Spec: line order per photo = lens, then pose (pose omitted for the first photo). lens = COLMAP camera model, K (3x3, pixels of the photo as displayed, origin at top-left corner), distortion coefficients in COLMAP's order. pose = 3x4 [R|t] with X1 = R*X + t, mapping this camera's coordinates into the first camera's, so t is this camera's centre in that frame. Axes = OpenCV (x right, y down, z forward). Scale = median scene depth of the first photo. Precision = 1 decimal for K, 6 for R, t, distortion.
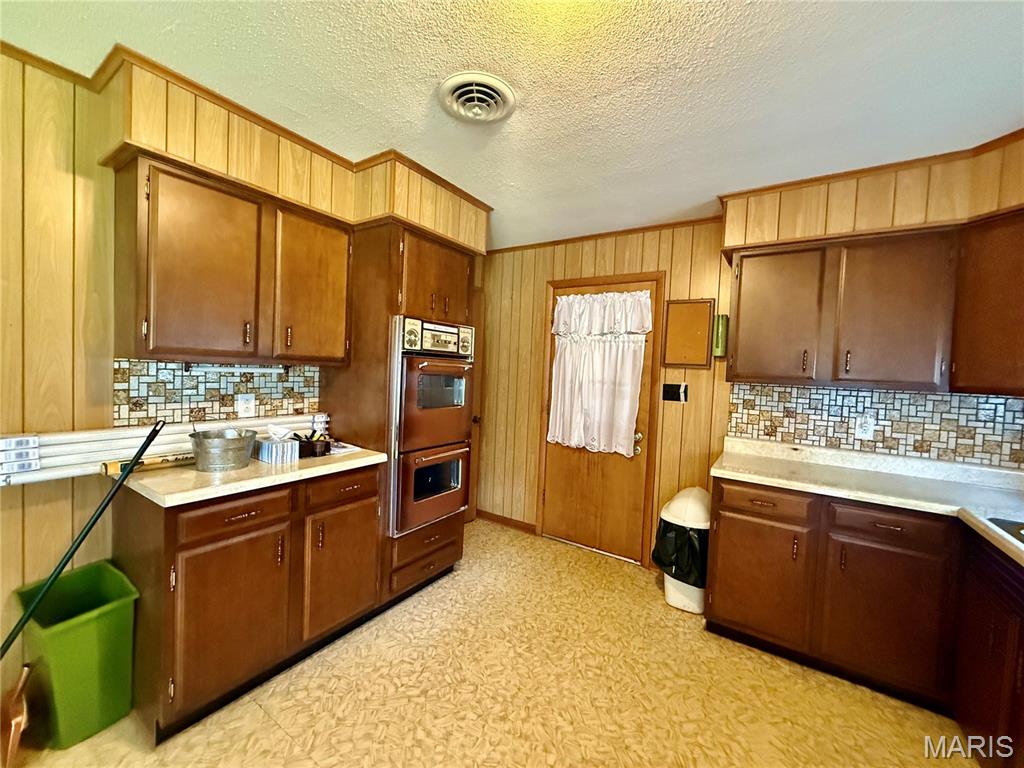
lens RADIAL K [[407.8, 0, 508.7], [0, 407.8, 383.0], [0, 0, 1]] dist [-0.001100, 0.000148]
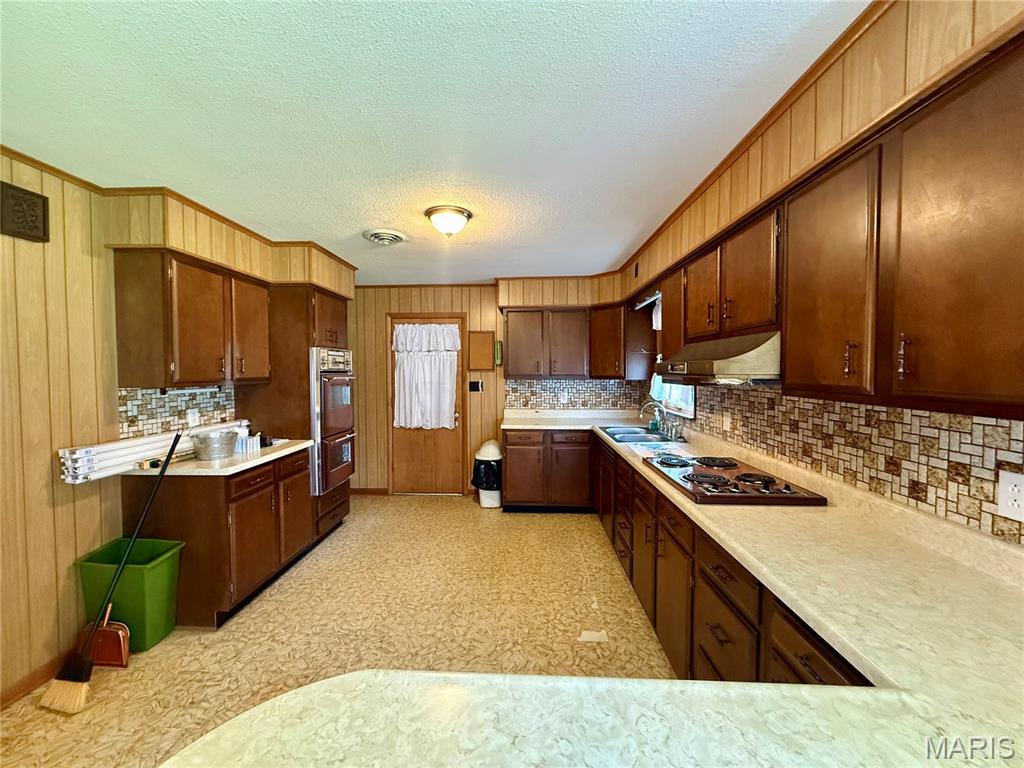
lens RADIAL K [[407.8, 0, 508.7], [0, 407.8, 383.0], [0, 0, 1]] dist [-0.001100, 0.000148]
pose [[0.854672, -0.061285, 0.515539, -0.418713], [0.057759, 0.998068, 0.022891, -0.026114], [-0.515946, 0.010213, 0.856561, -0.617555]]
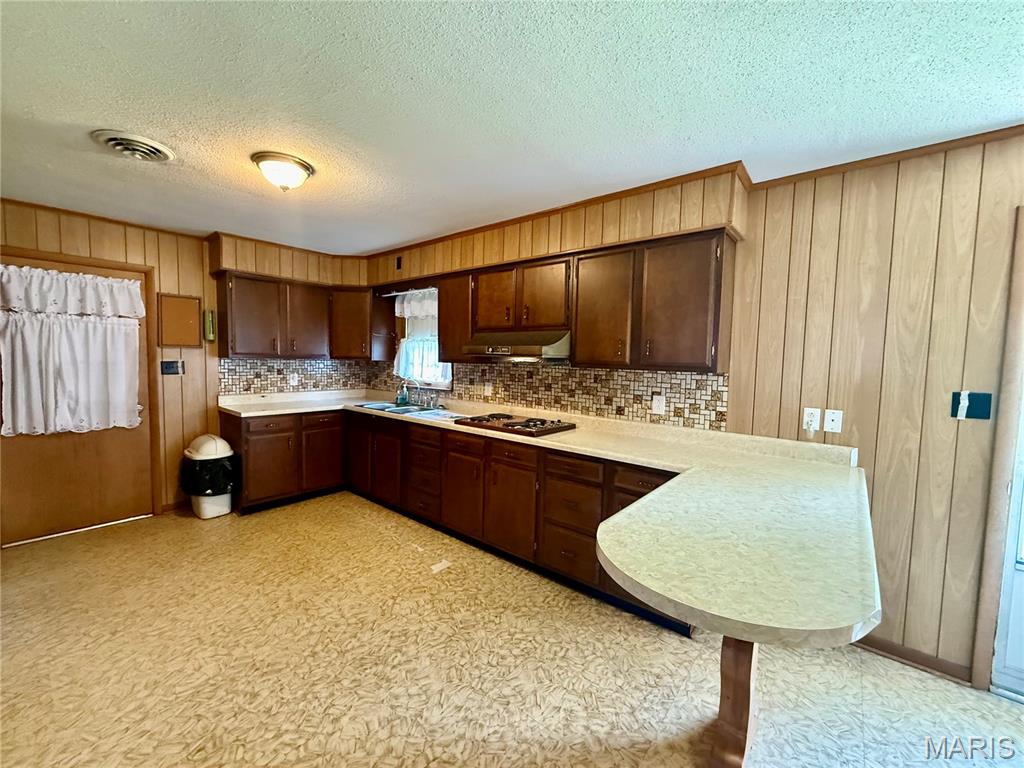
lens RADIAL K [[407.8, 0, 508.7], [0, 407.8, 383.0], [0, 0, 1]] dist [-0.001100, 0.000148]
pose [[0.111564, -0.101792, 0.988530, -0.903787], [0.021098, 0.994758, 0.100052, -0.042216], [-0.993533, 0.009693, 0.113127, -0.213360]]
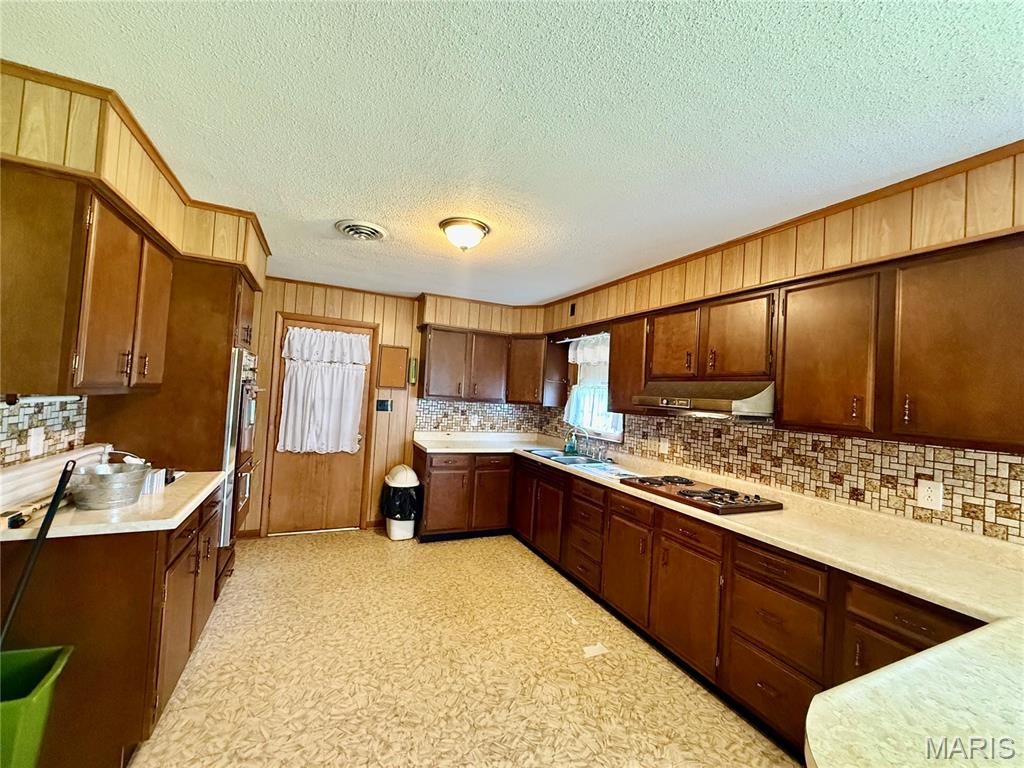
lens RADIAL K [[407.8, 0, 508.7], [0, 407.8, 383.0], [0, 0, 1]] dist [-0.001100, 0.000148]
pose [[0.526868, 0.012544, 0.849855, -0.793149], [-0.004407, 0.999918, -0.012026, -0.054681], [-0.849936, 0.002591, 0.526880, -0.234770]]
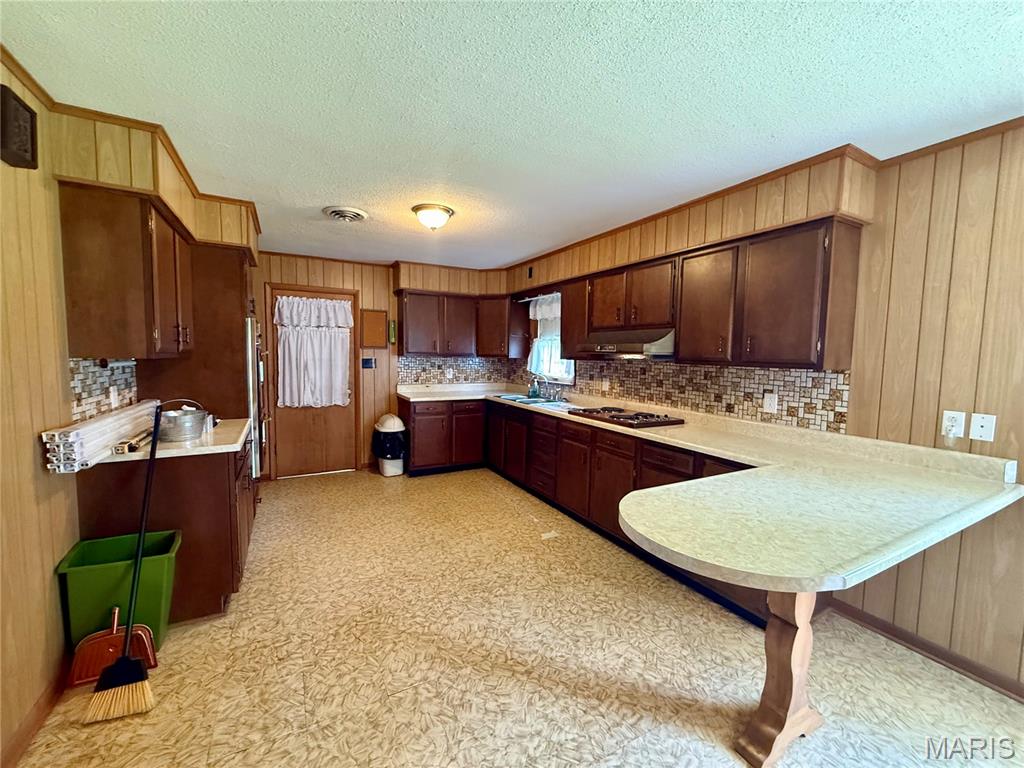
lens RADIAL K [[407.8, 0, 508.7], [0, 407.8, 383.0], [0, 0, 1]] dist [-0.001100, 0.000148]
pose [[0.470606, -0.099625, 0.876701, -1.029979], [0.036998, 0.994959, 0.093203, -0.040599], [-0.881568, -0.011425, 0.471919, -0.405689]]
